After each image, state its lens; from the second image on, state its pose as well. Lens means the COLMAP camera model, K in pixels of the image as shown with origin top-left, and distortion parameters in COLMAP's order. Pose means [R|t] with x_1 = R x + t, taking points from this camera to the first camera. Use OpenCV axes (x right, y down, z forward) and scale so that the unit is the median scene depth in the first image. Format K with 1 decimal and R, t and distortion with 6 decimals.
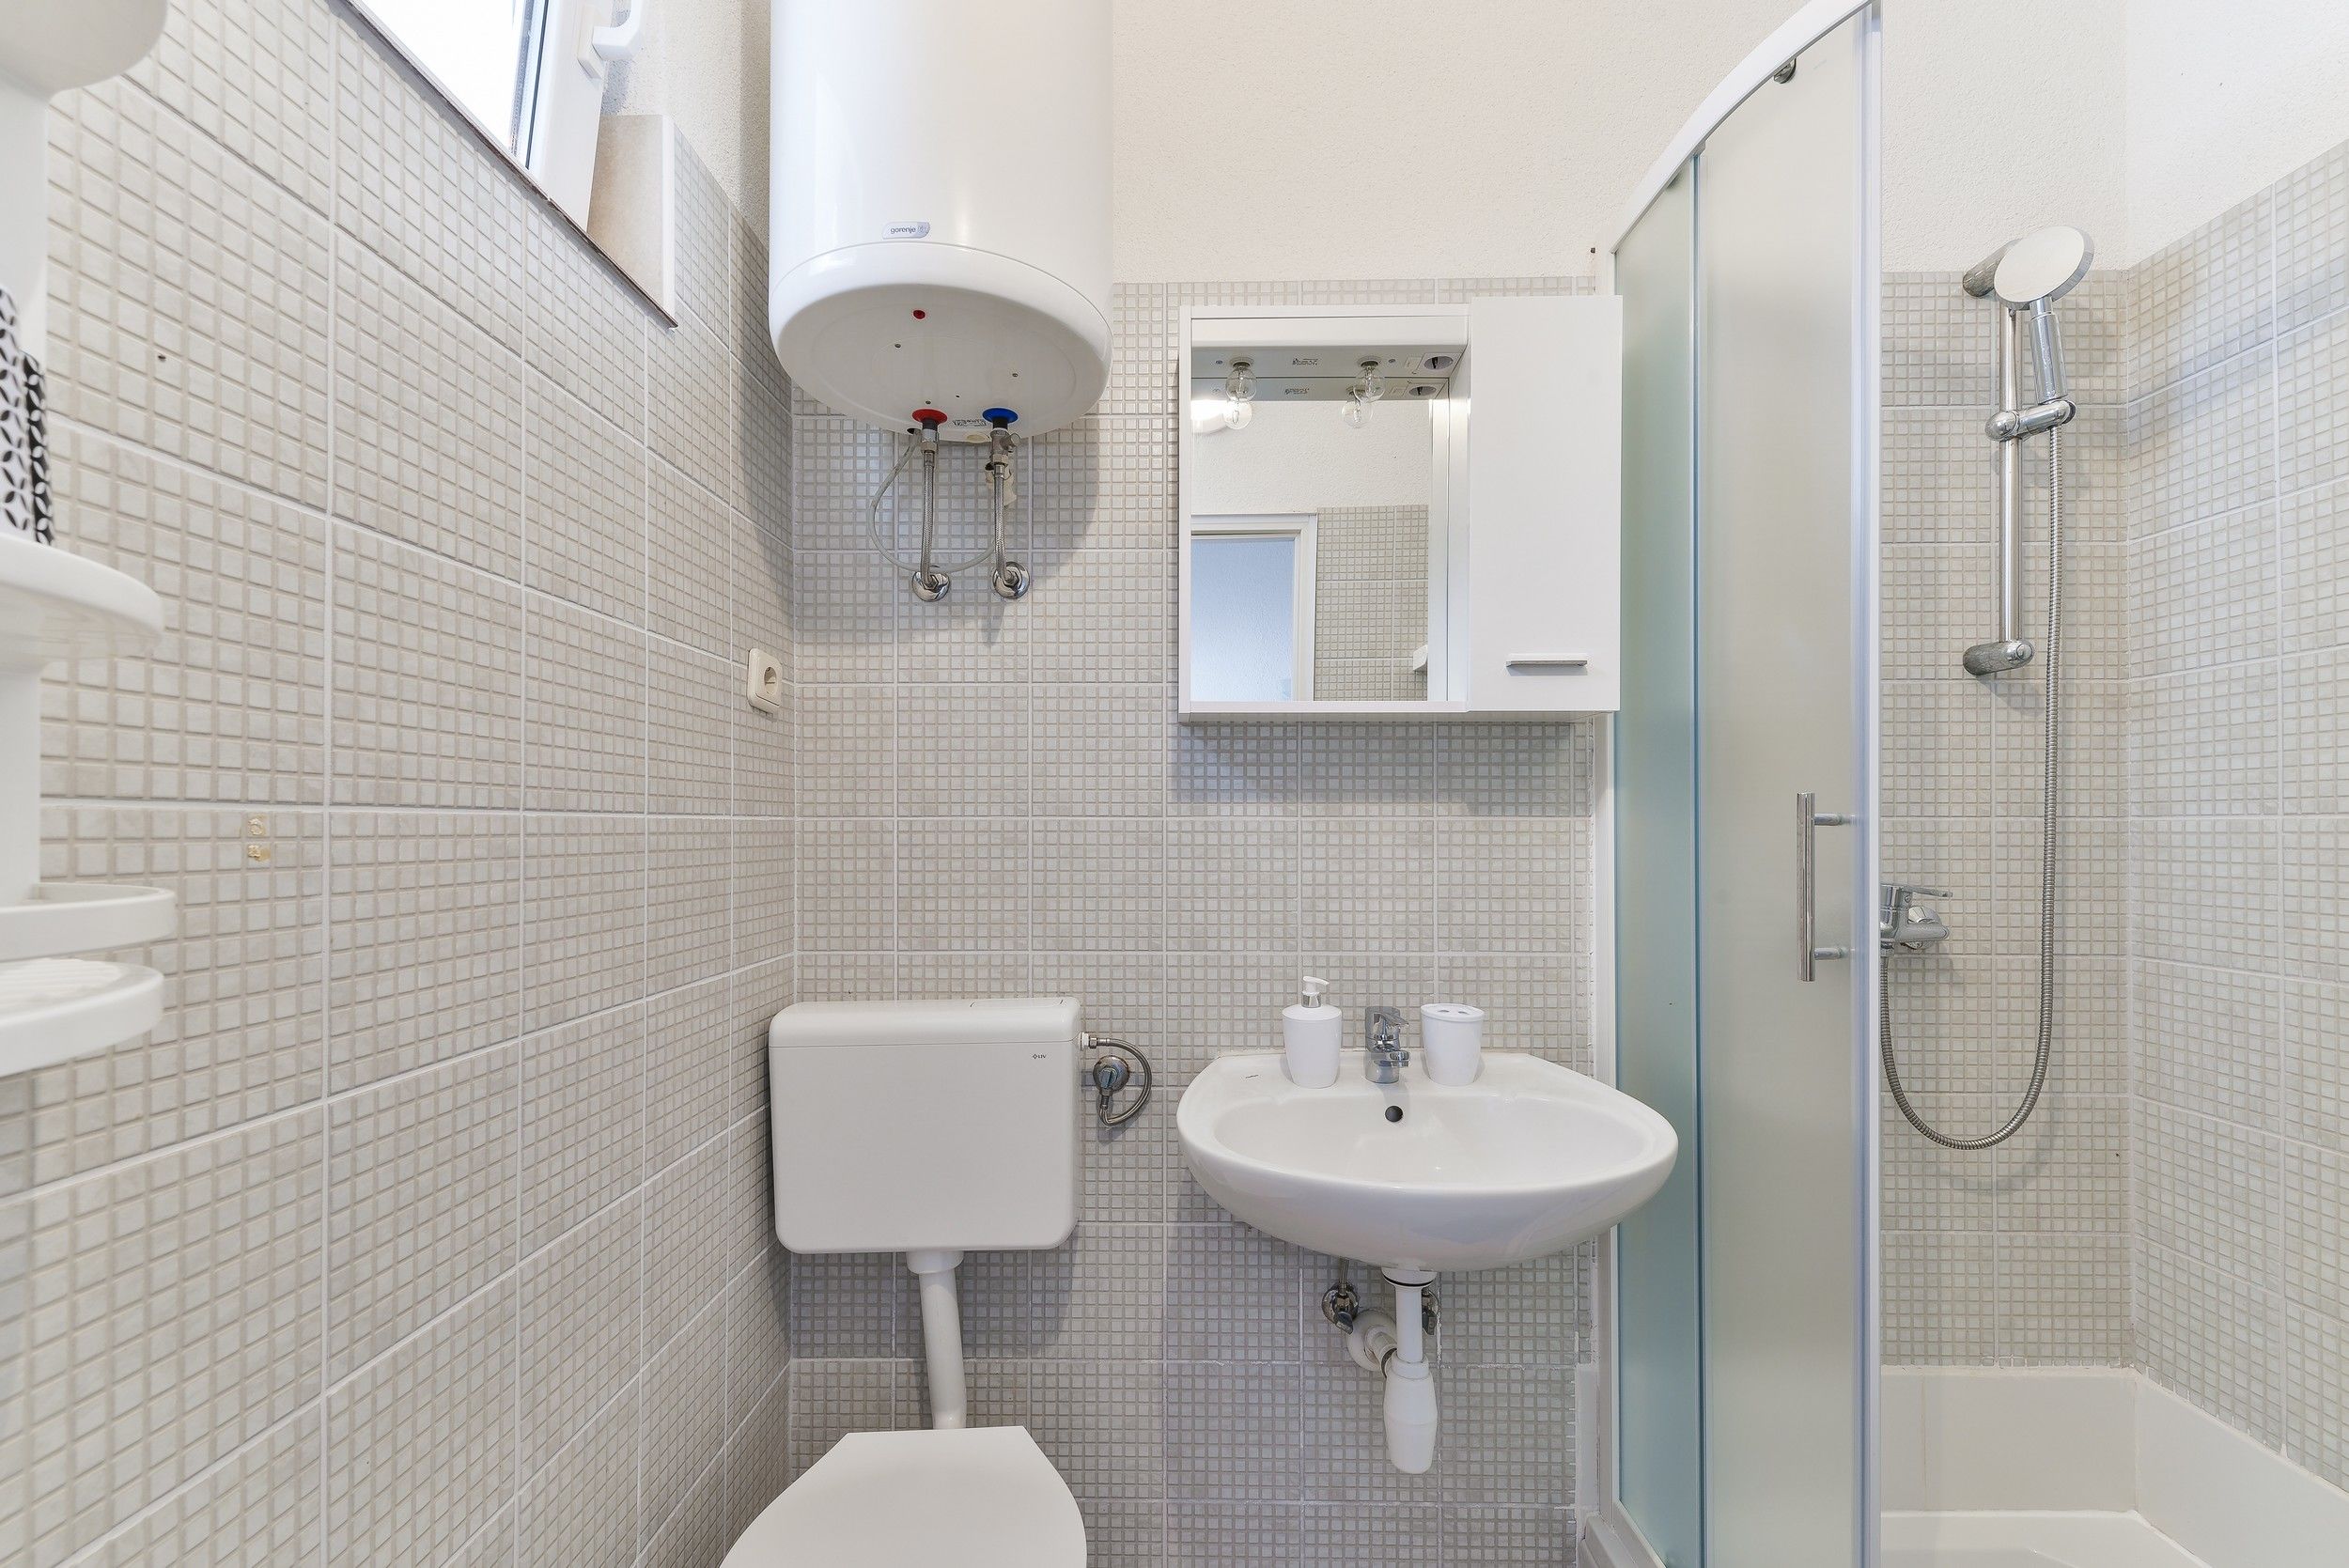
lens RADIAL K [[1028.2, 0, 1167.7], [0, 1028.2, 822.4], [0, 0, 1]] dist [0.020568, -0.009256]
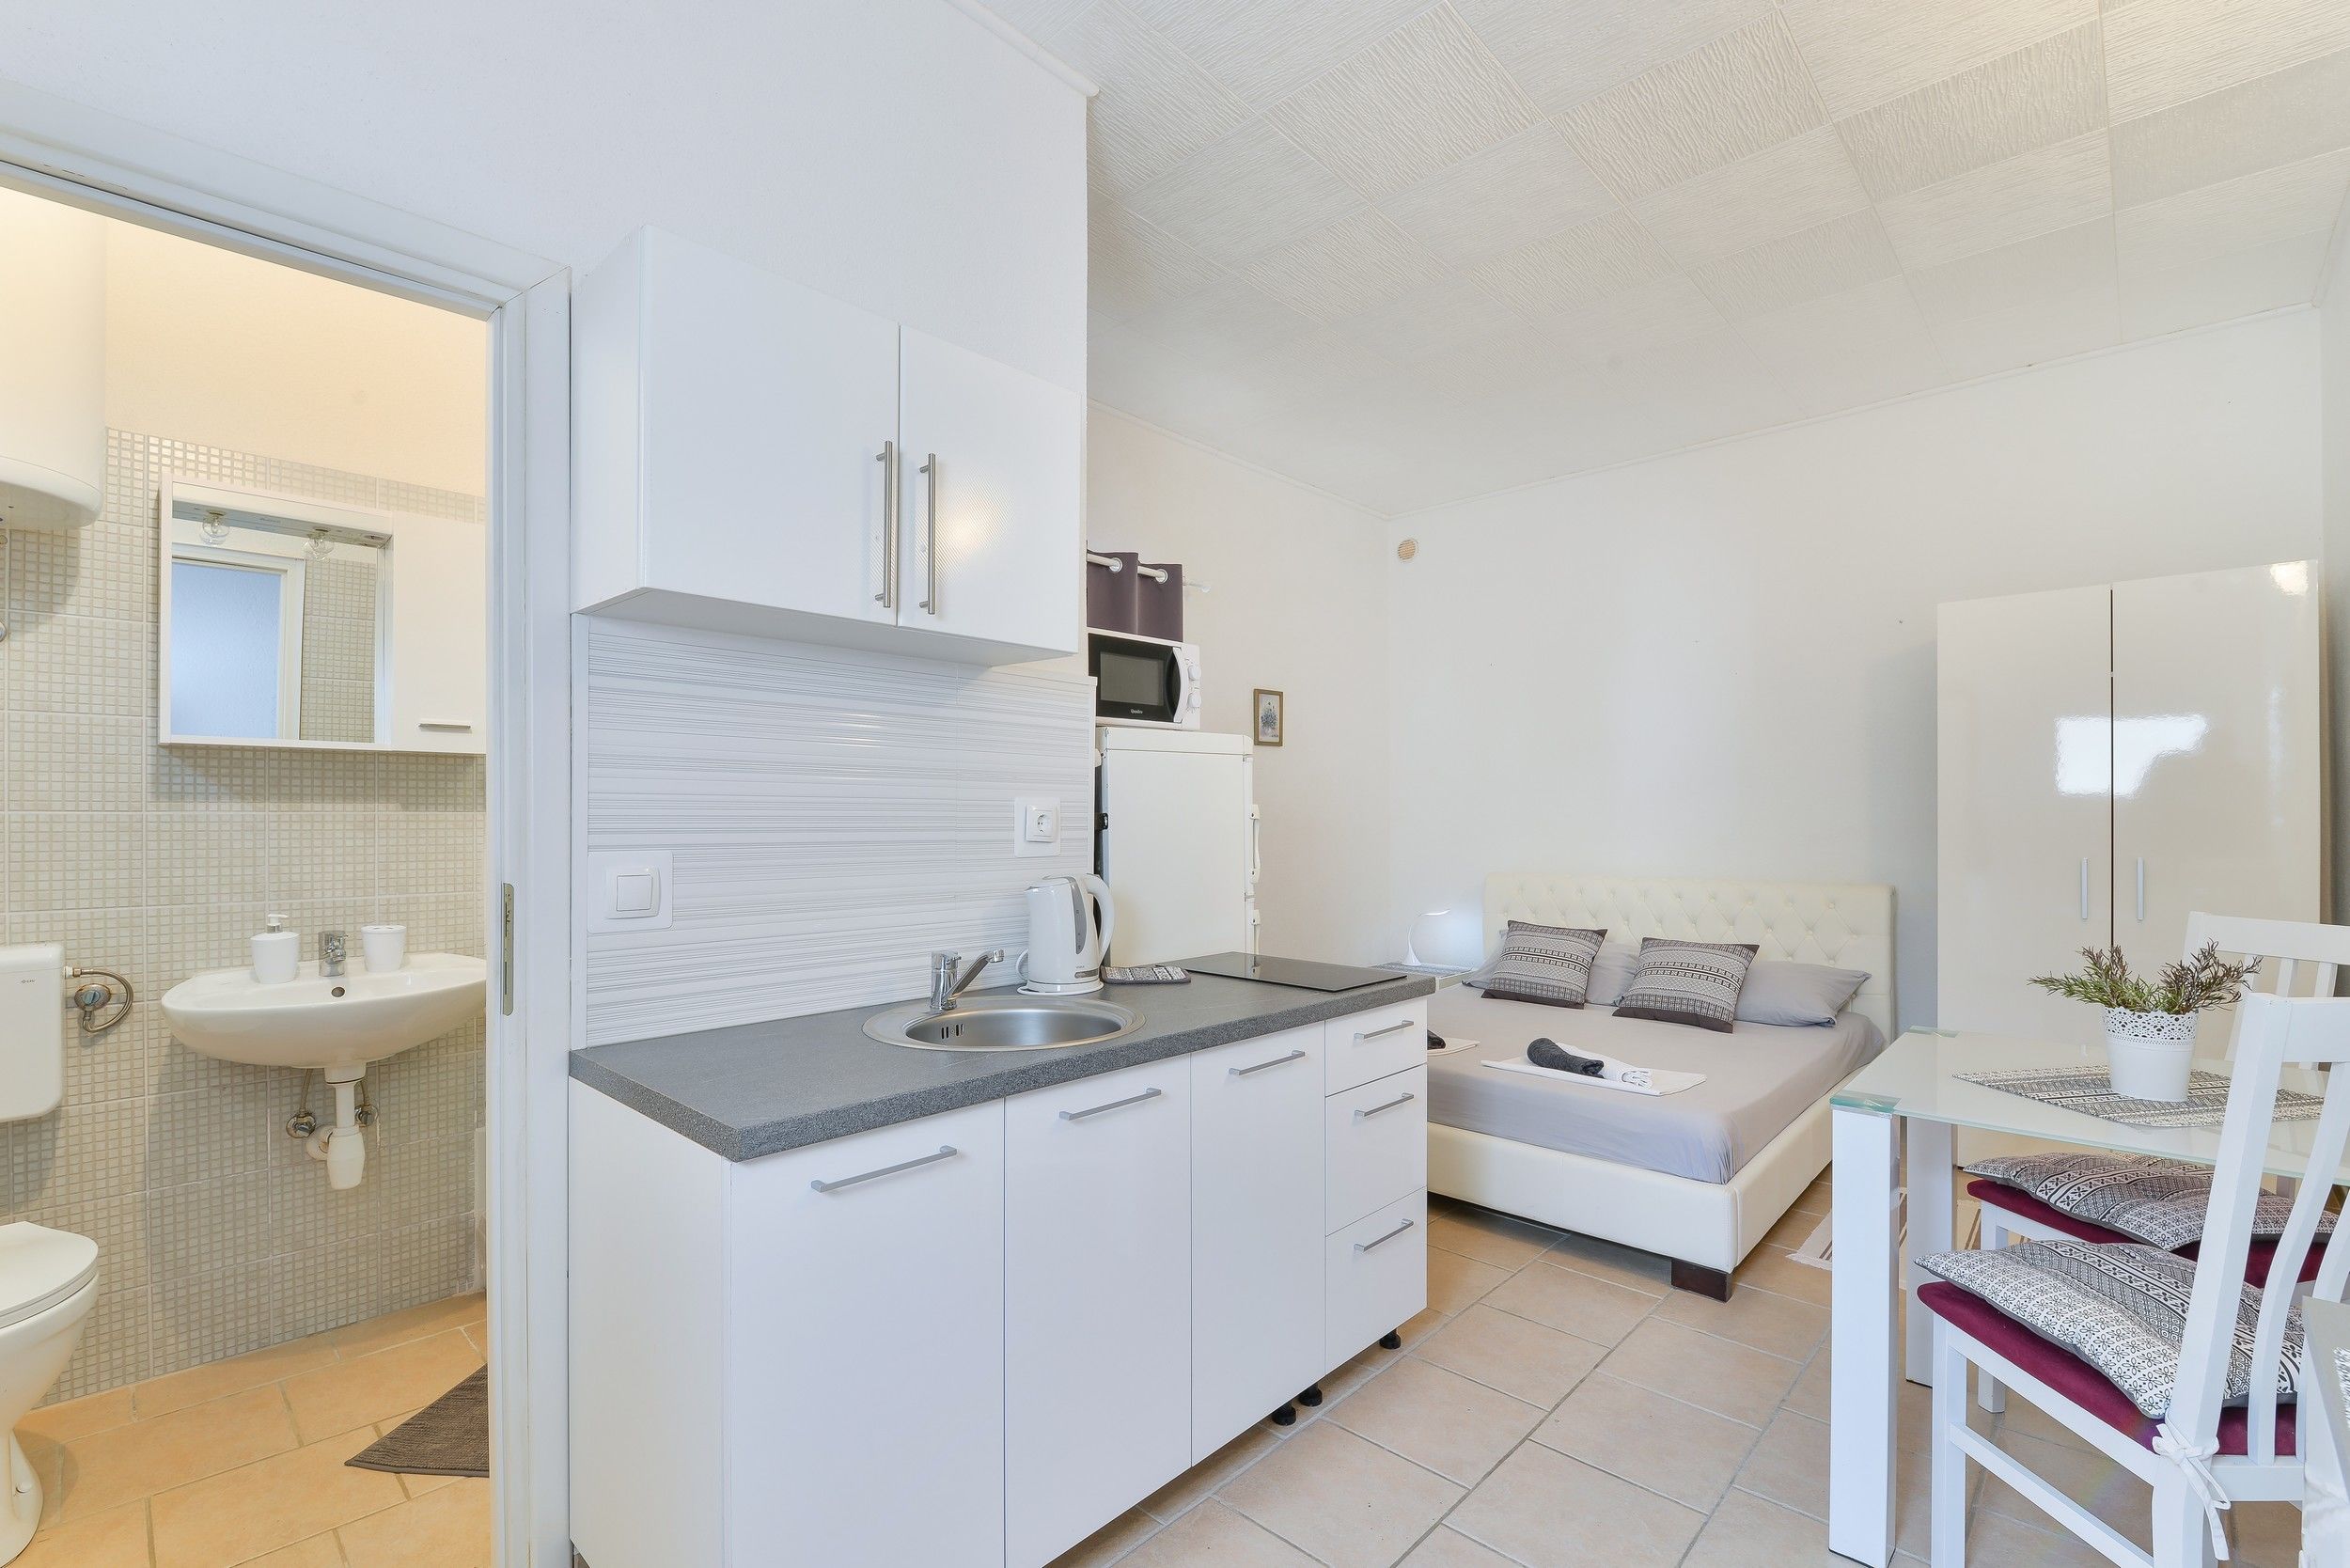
lens RADIAL K [[1043.1, 0, 1170.3], [0, 1043.1, 815.6], [0, 0, 1]] dist [-0.001671, -0.007294]
pose [[0.690127, -0.000932, 0.723688, -0.059038], [-0.002372, 0.999991, 0.003551, -0.008150], [-0.723685, -0.004167, 0.690118, -1.018351]]
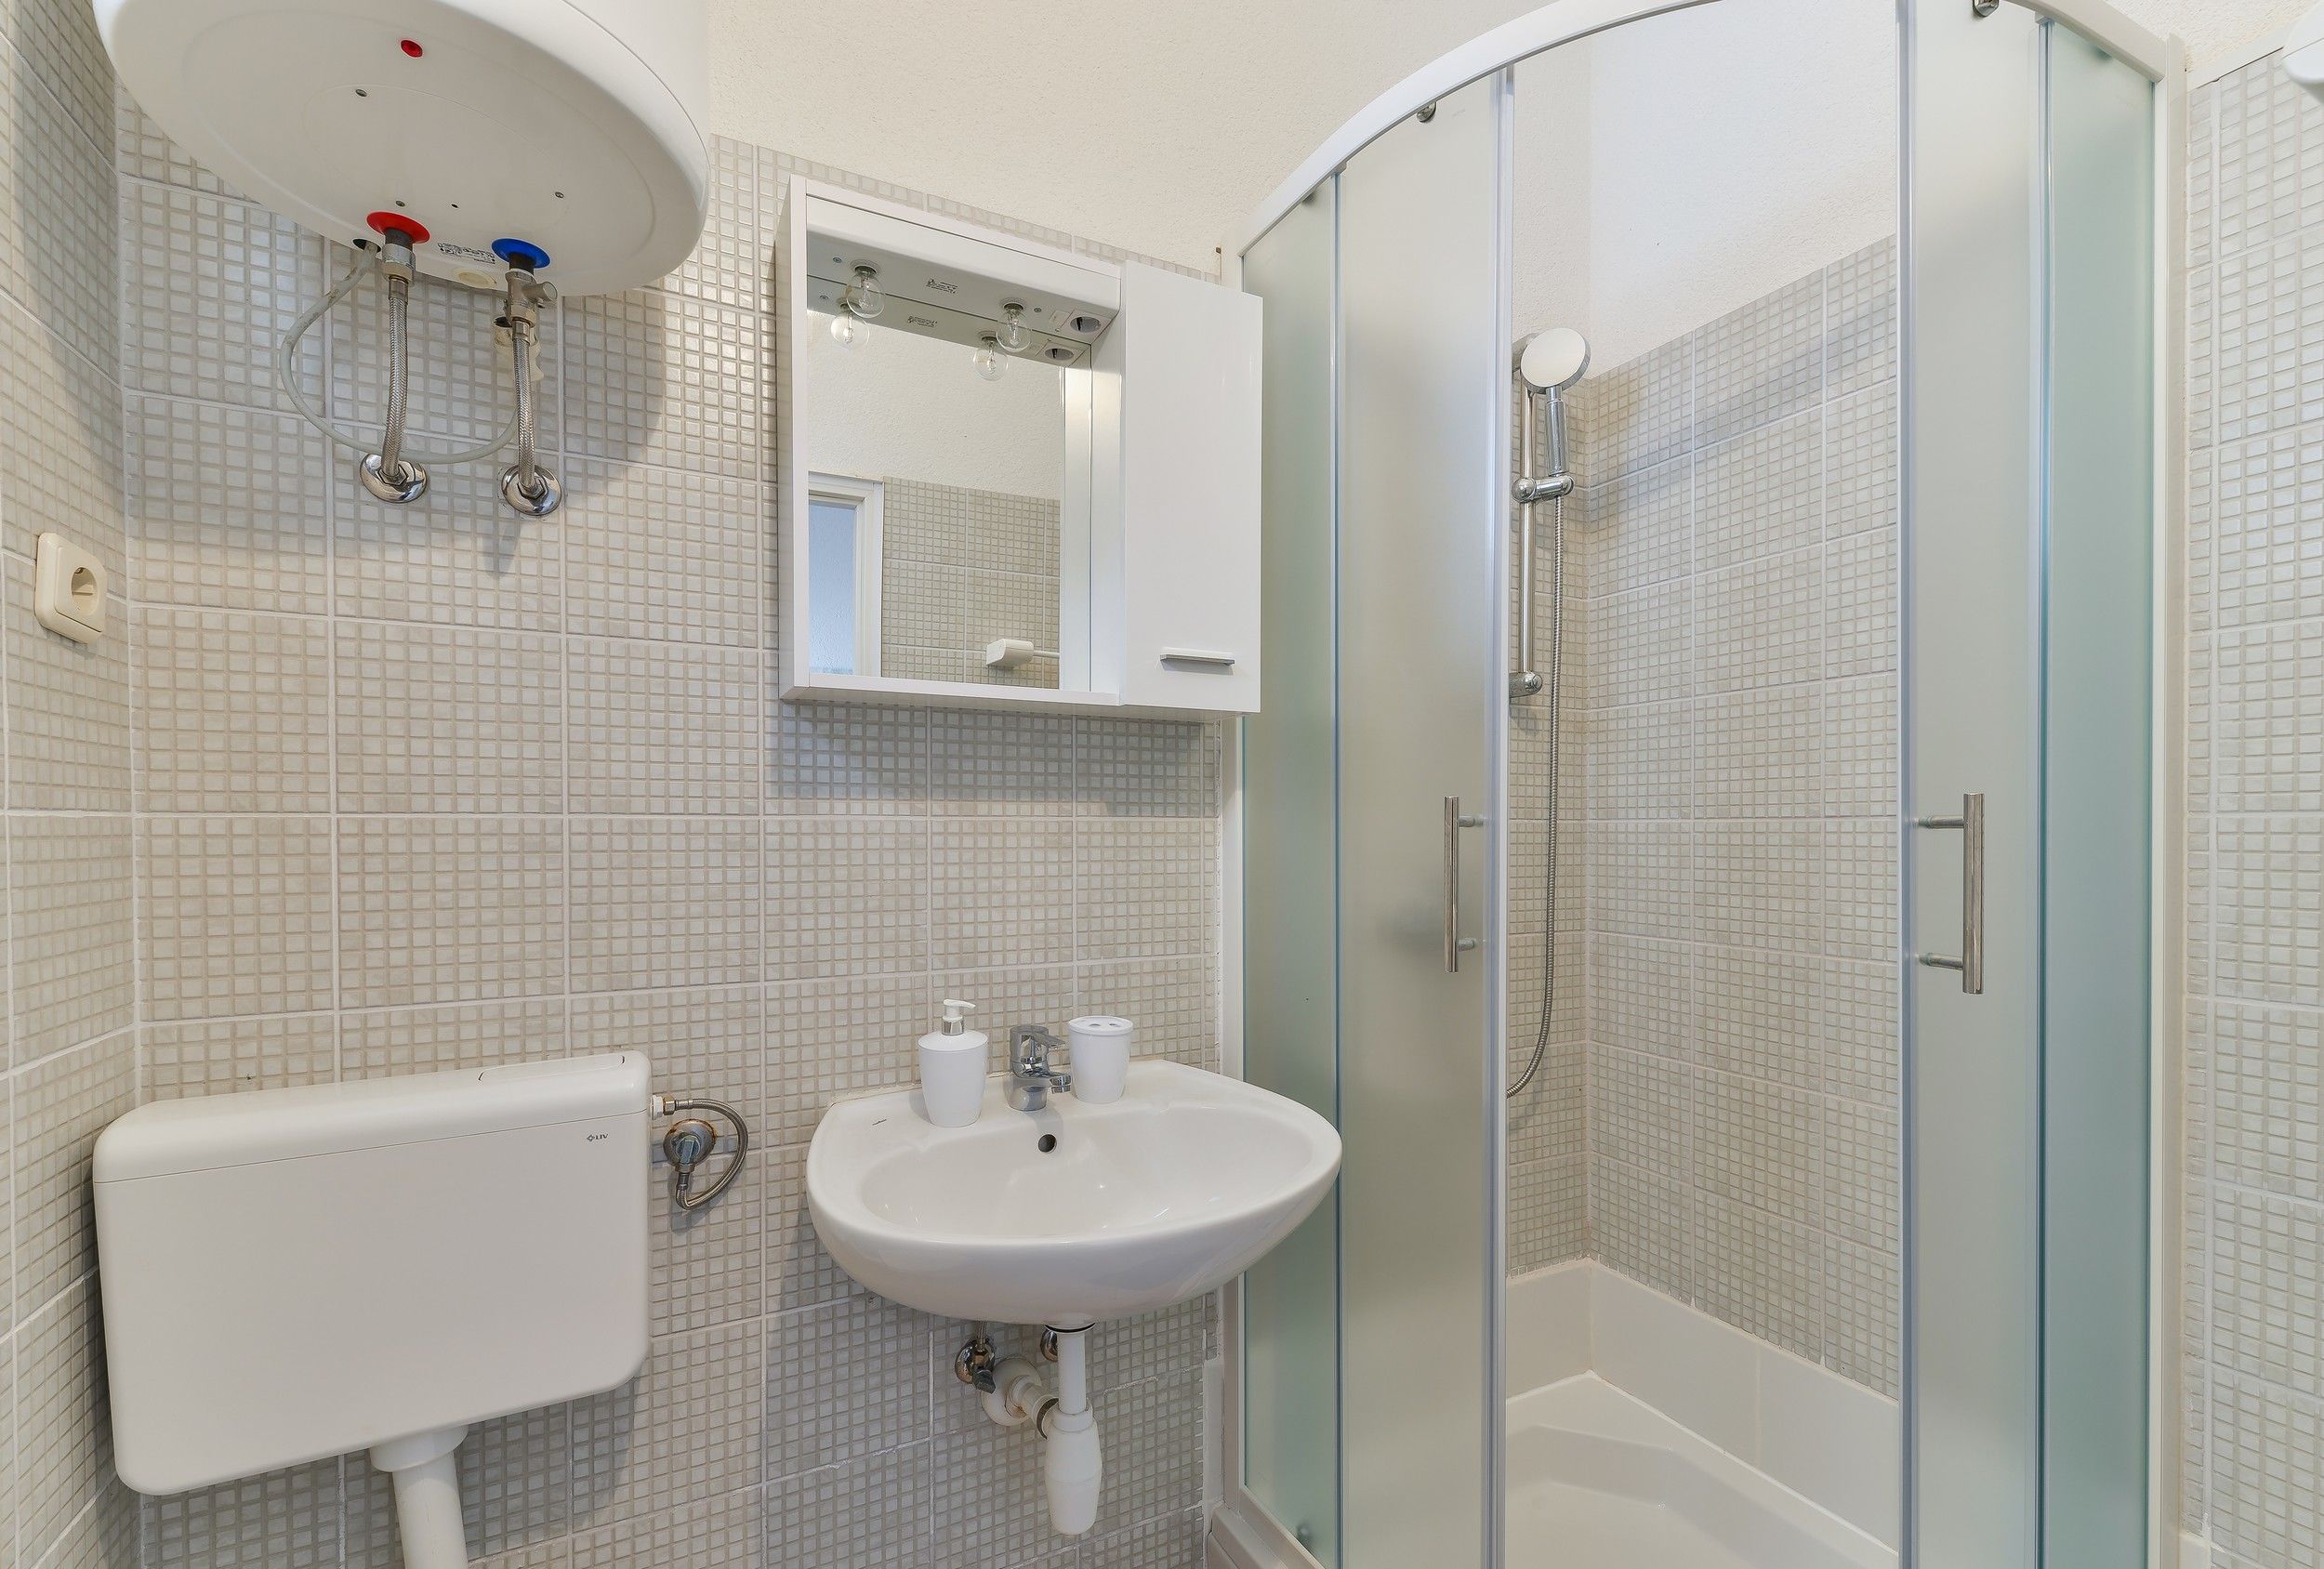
lens RADIAL K [[1015.5, 0, 1168.0], [0, 1015.5, 839.6], [0, 0, 1]] dist [0.018971, -0.008054]
pose [[0.883651, -0.005326, 0.468115, -0.096594], [-0.003208, 0.999843, 0.017431, -0.001326], [-0.468134, -0.016905, 0.883496, 0.147399]]
